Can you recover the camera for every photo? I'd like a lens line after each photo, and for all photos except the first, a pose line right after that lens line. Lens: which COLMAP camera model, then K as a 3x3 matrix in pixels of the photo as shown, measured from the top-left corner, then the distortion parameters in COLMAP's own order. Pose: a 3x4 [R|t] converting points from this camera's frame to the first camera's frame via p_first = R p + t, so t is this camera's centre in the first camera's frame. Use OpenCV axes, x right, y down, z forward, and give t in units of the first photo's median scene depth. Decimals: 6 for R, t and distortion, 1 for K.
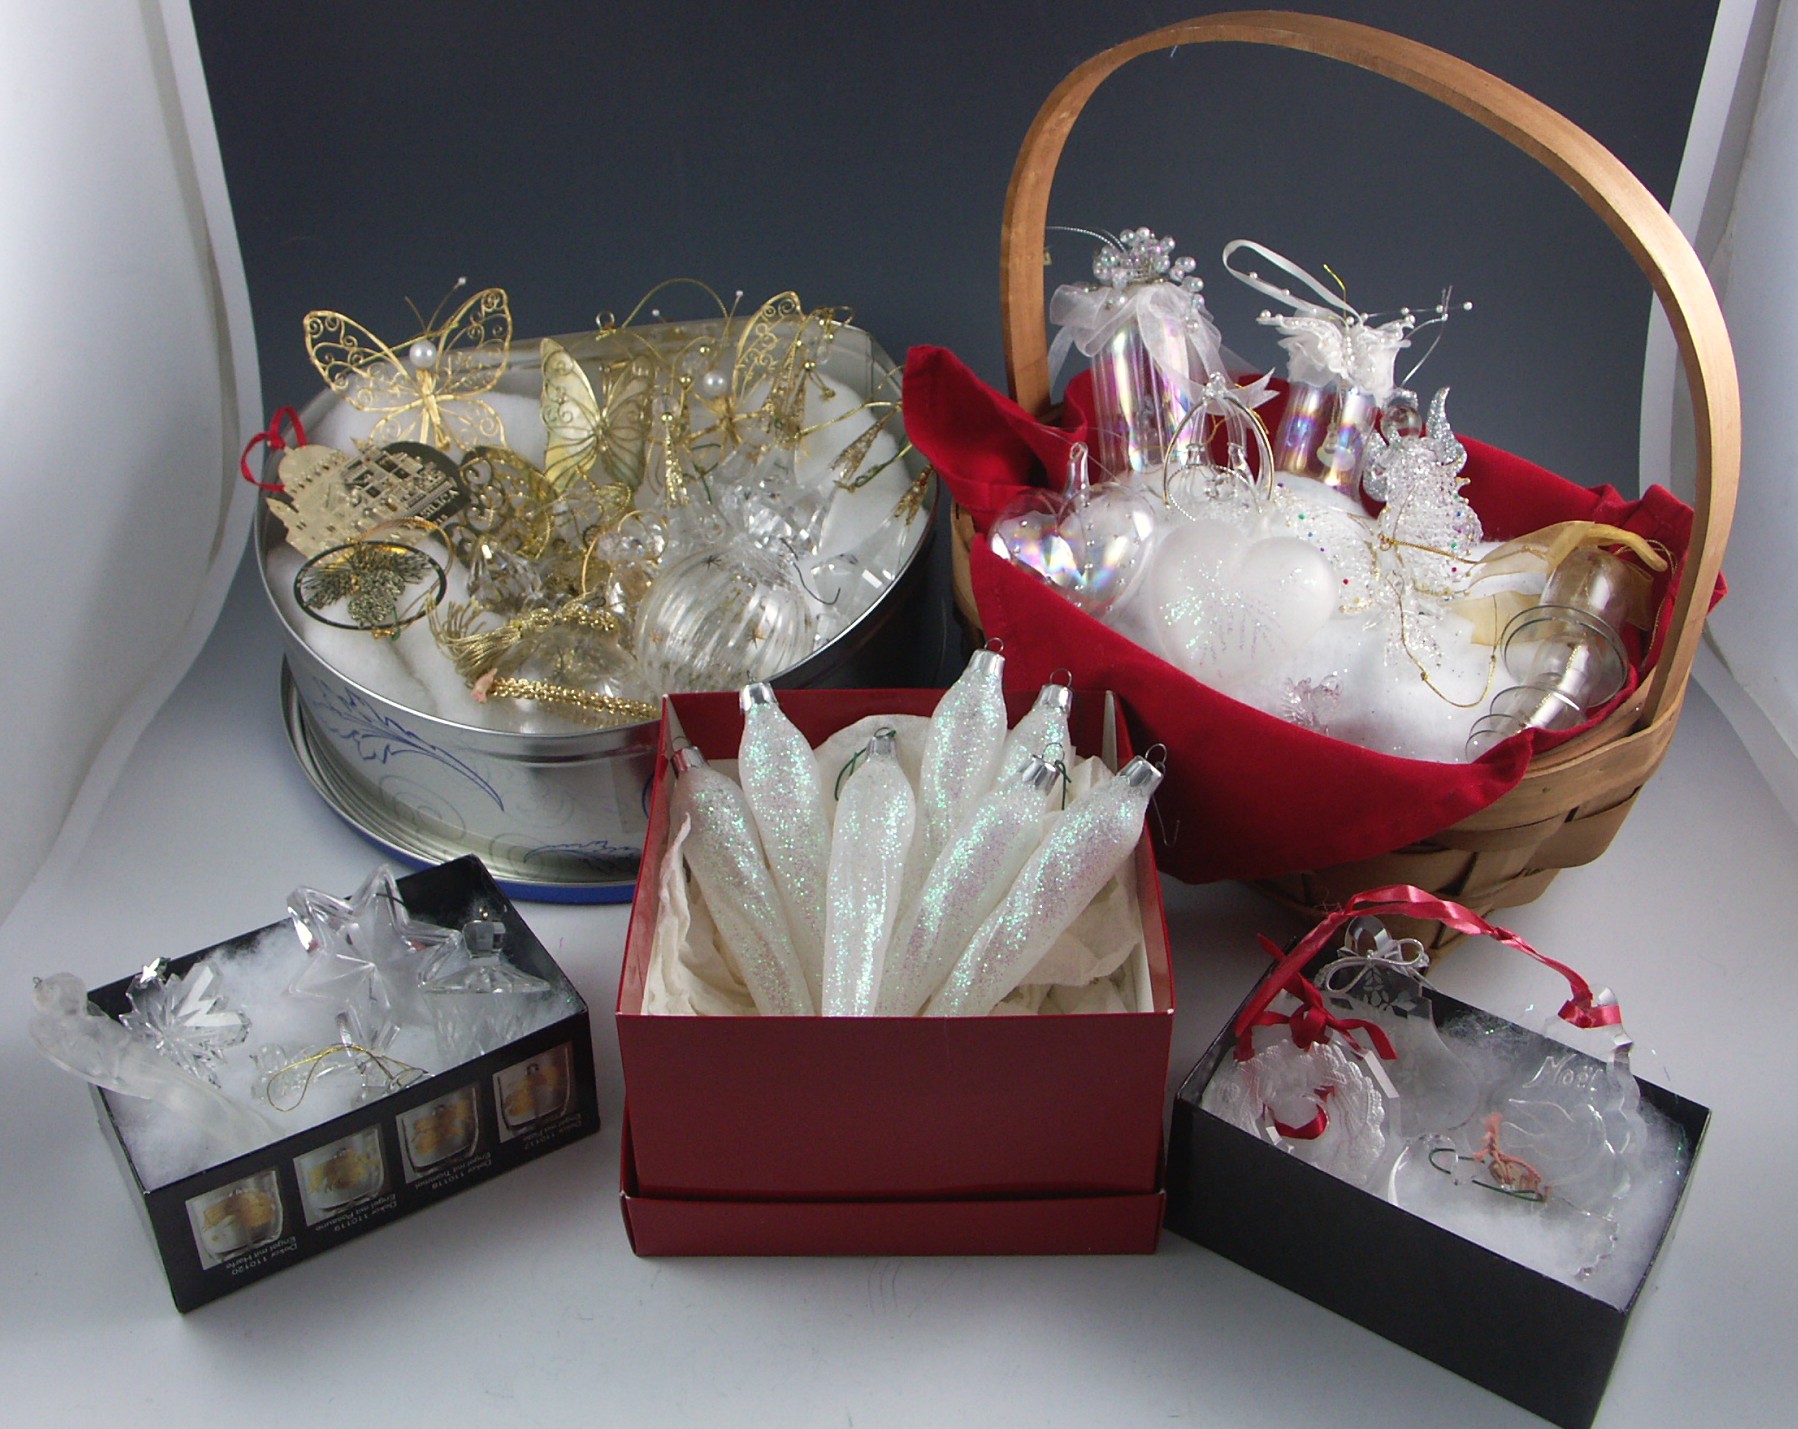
lens RADIAL K [[1791.0, 0, 899.0], [0, 1791.0, 714.5], [0, 0, 1]] dist [-0.170222, 0.136923]
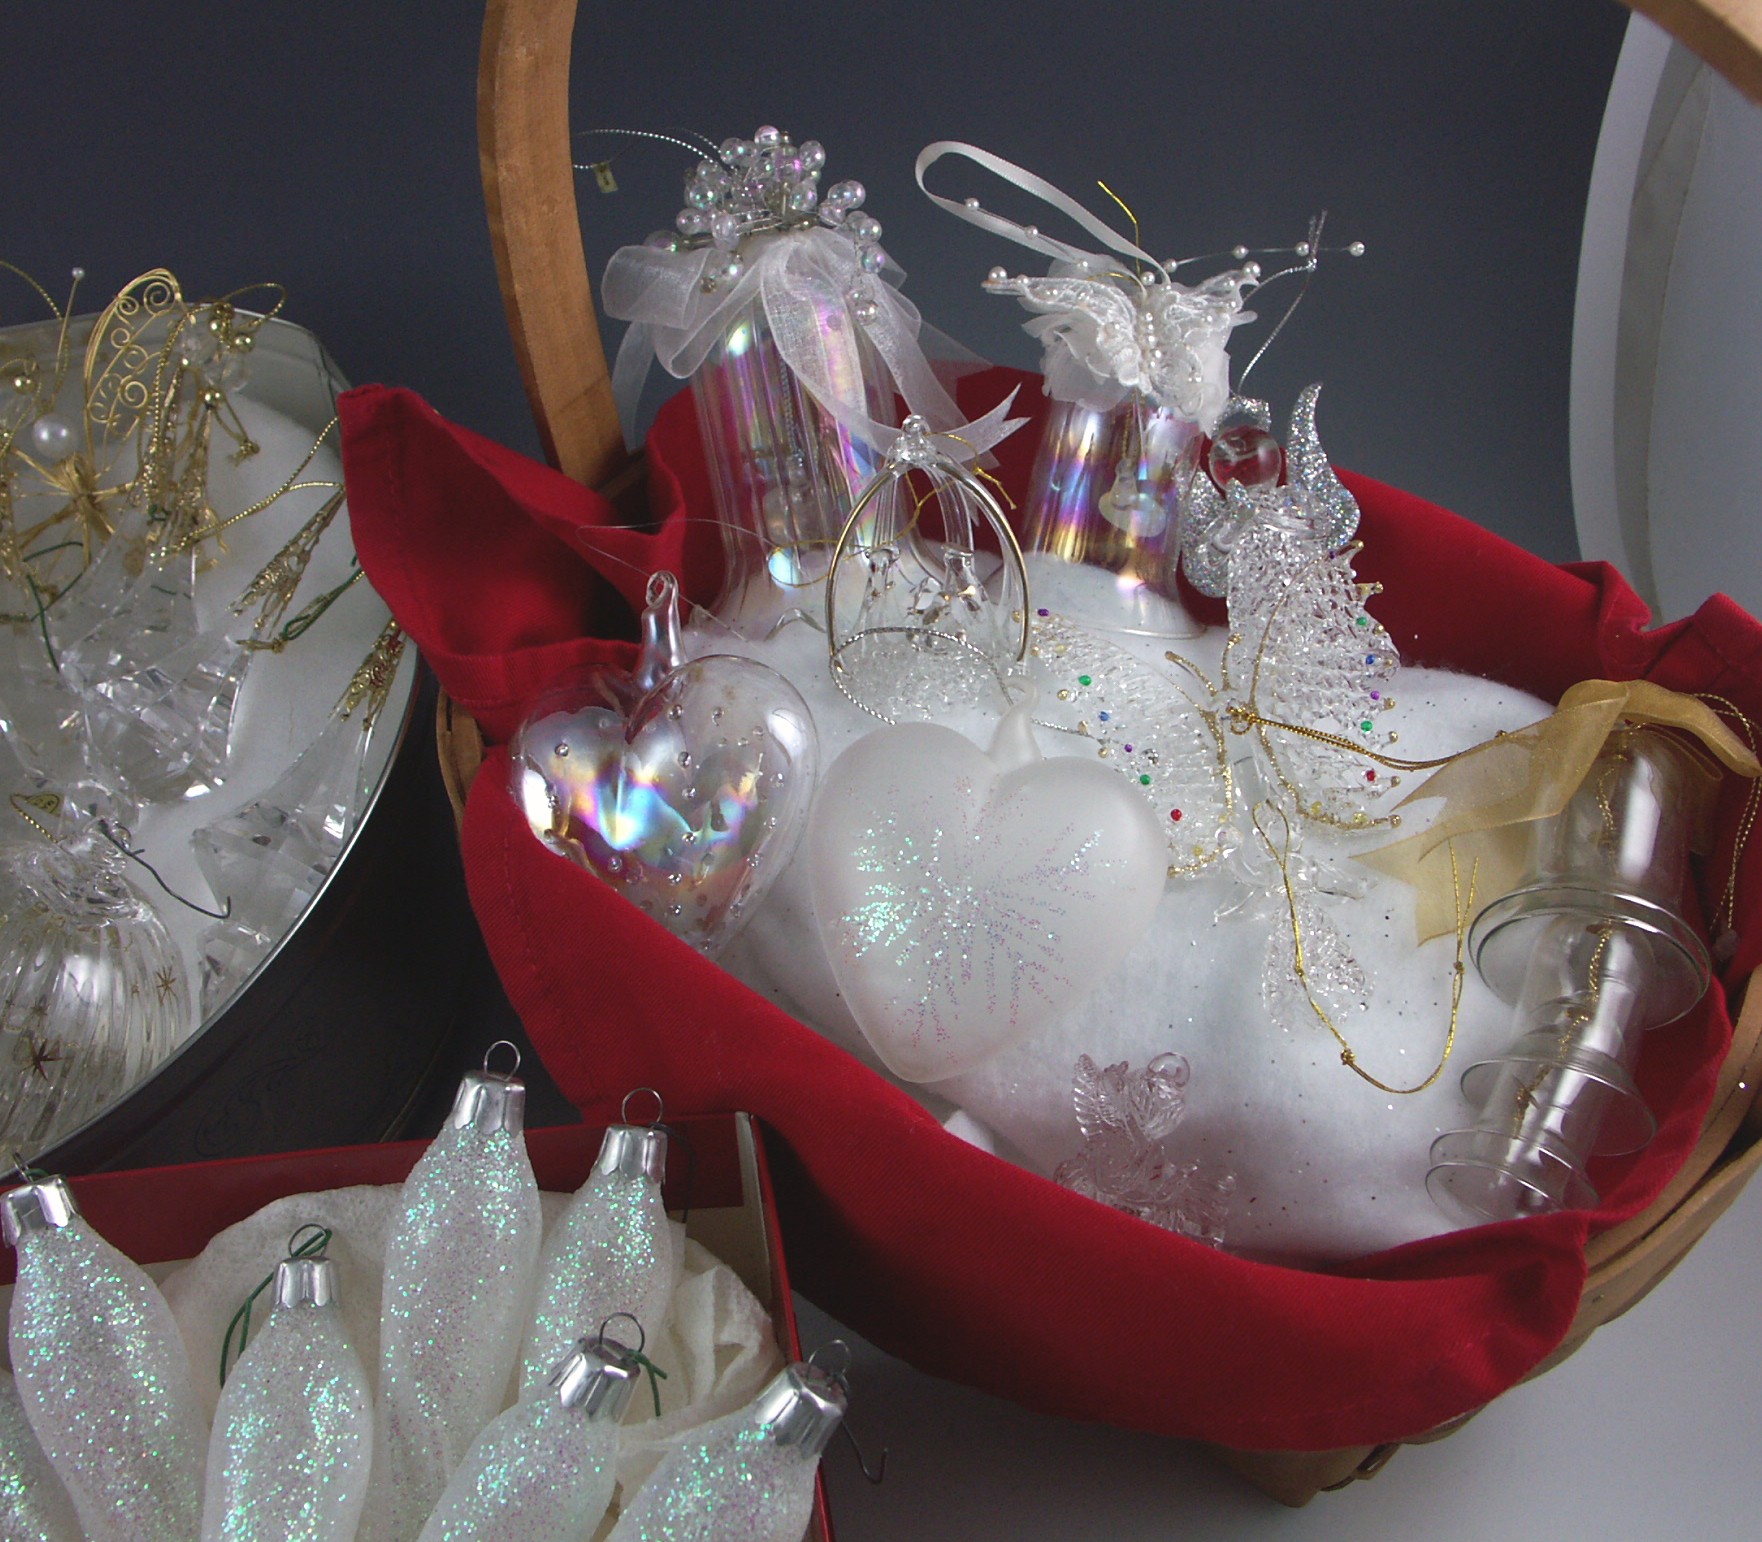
lens RADIAL K [[1836.4, 0, 950.4], [0, 1836.4, 774.2], [0, 0, 1]] dist [-0.123107, 0.030609]
pose [[0.984009, -0.092946, 0.151943, 0.098162], [0.071304, 0.987273, 0.142152, -0.165850], [-0.163221, -0.129045, 0.978114, 0.452803]]
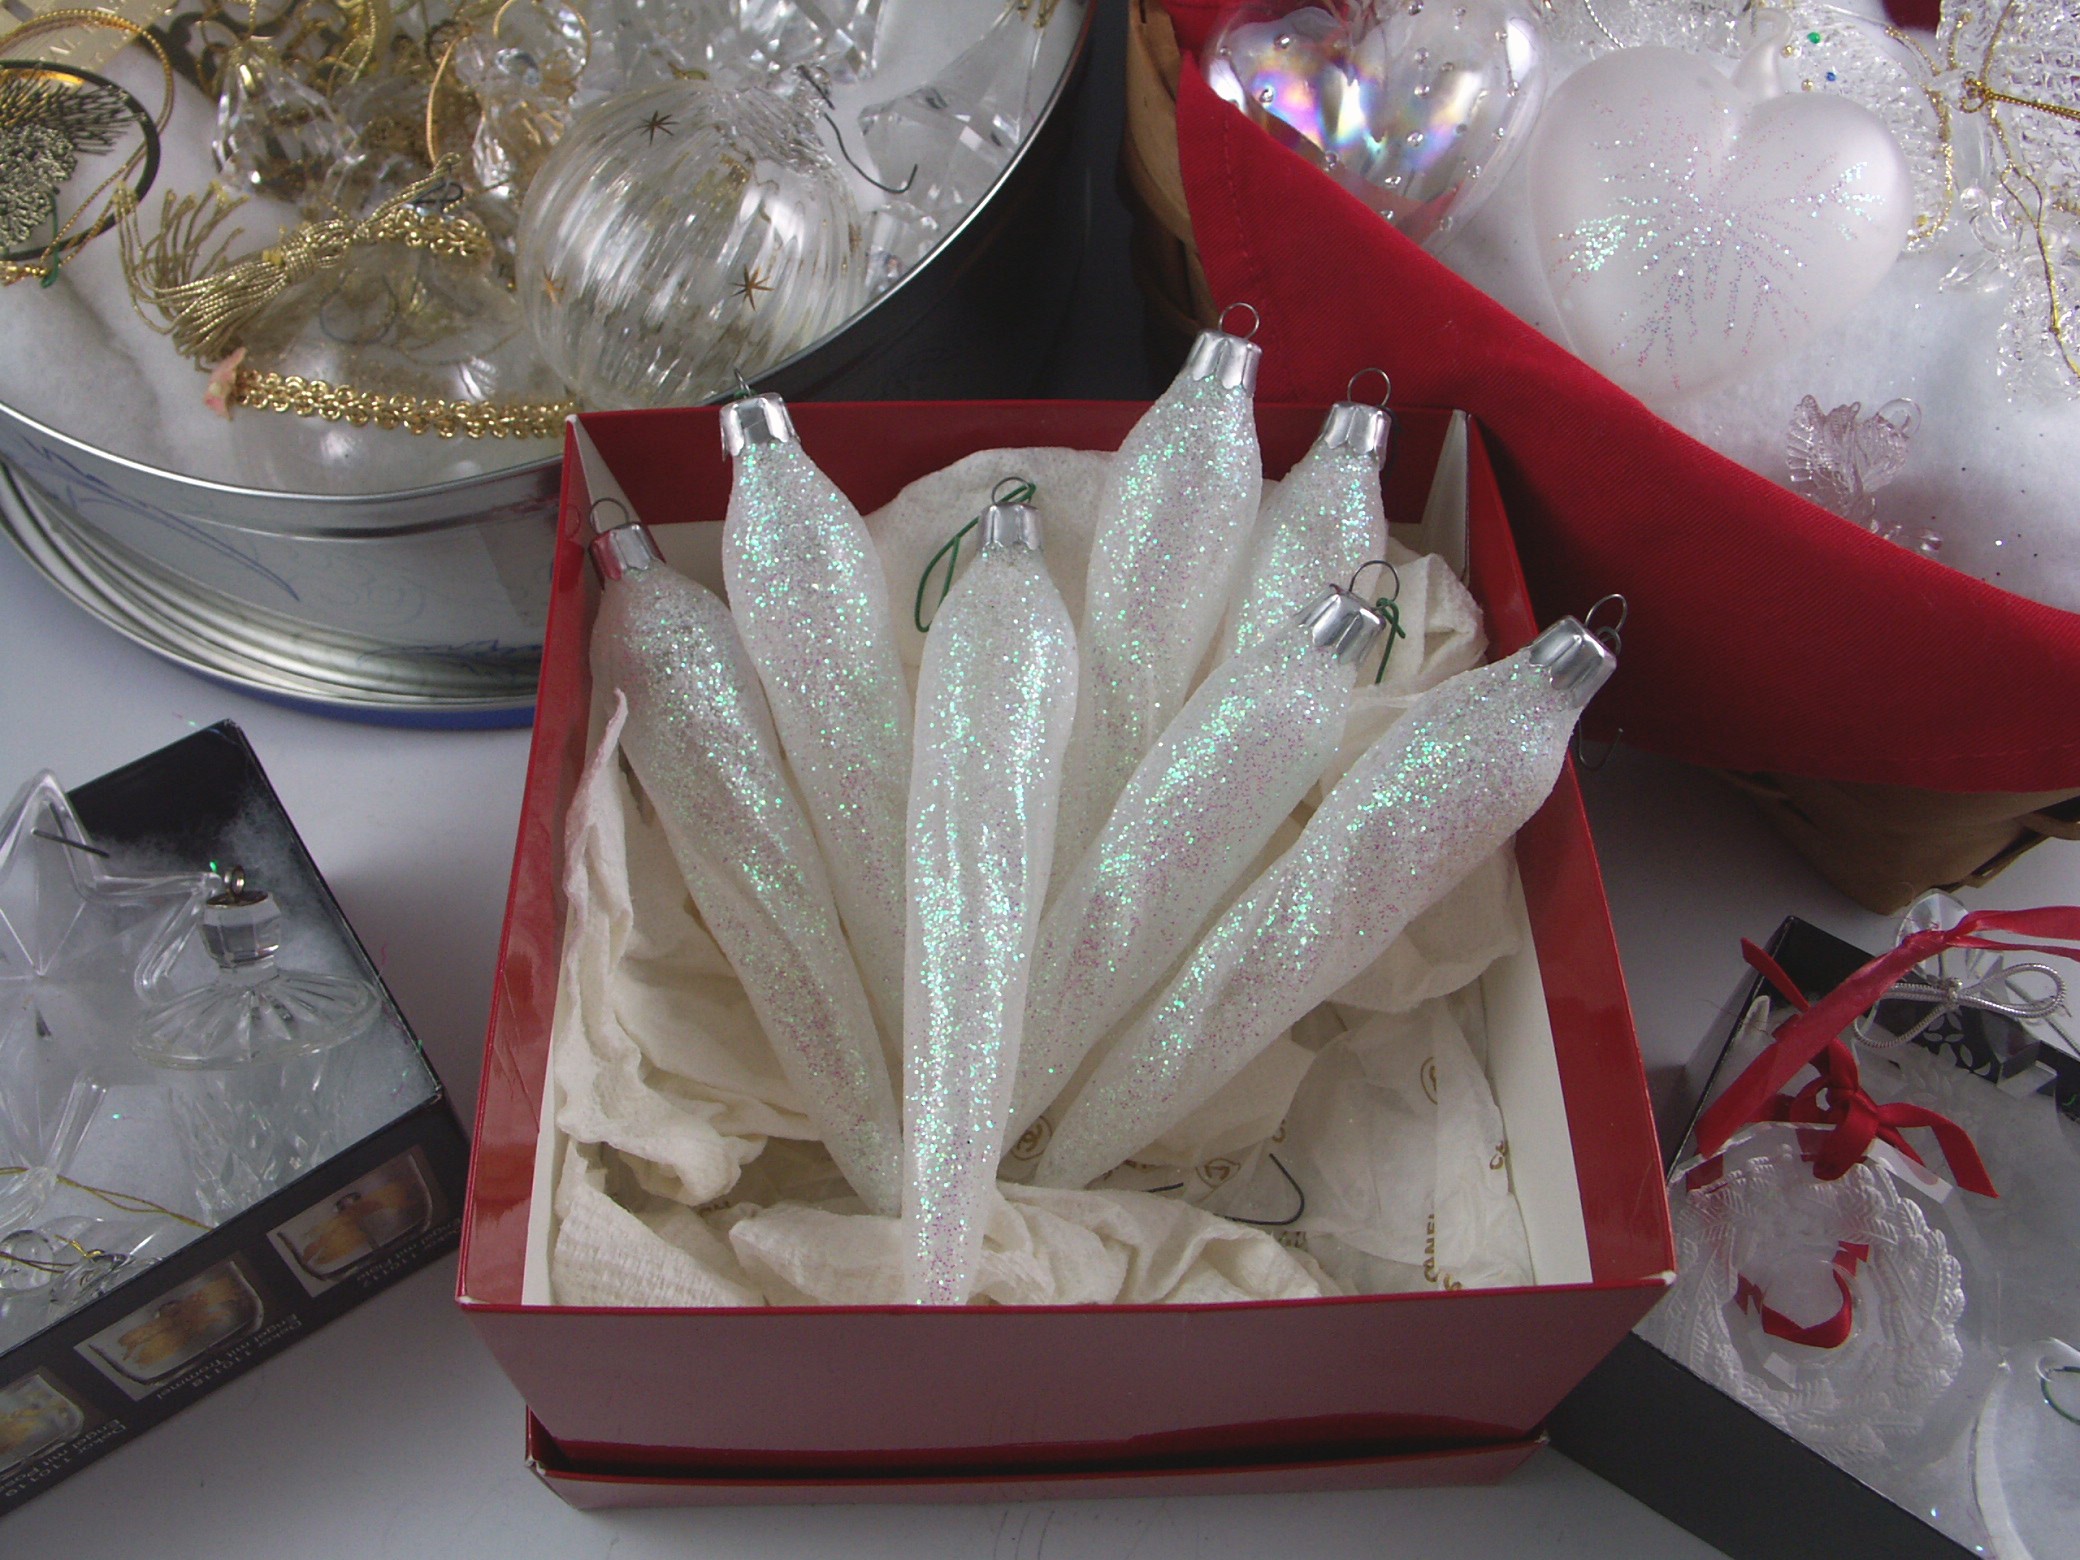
lens RADIAL K [[1827.6, 0, 1012.9], [0, 1827.6, 771.0], [0, 0, 1]] dist [-0.156894, 0.136247]
pose [[0.999364, -0.005208, 0.035270, -0.024465], [-0.007162, 0.939779, 0.341707, -0.083653], [-0.034926, -0.341743, 0.939144, 0.455557]]
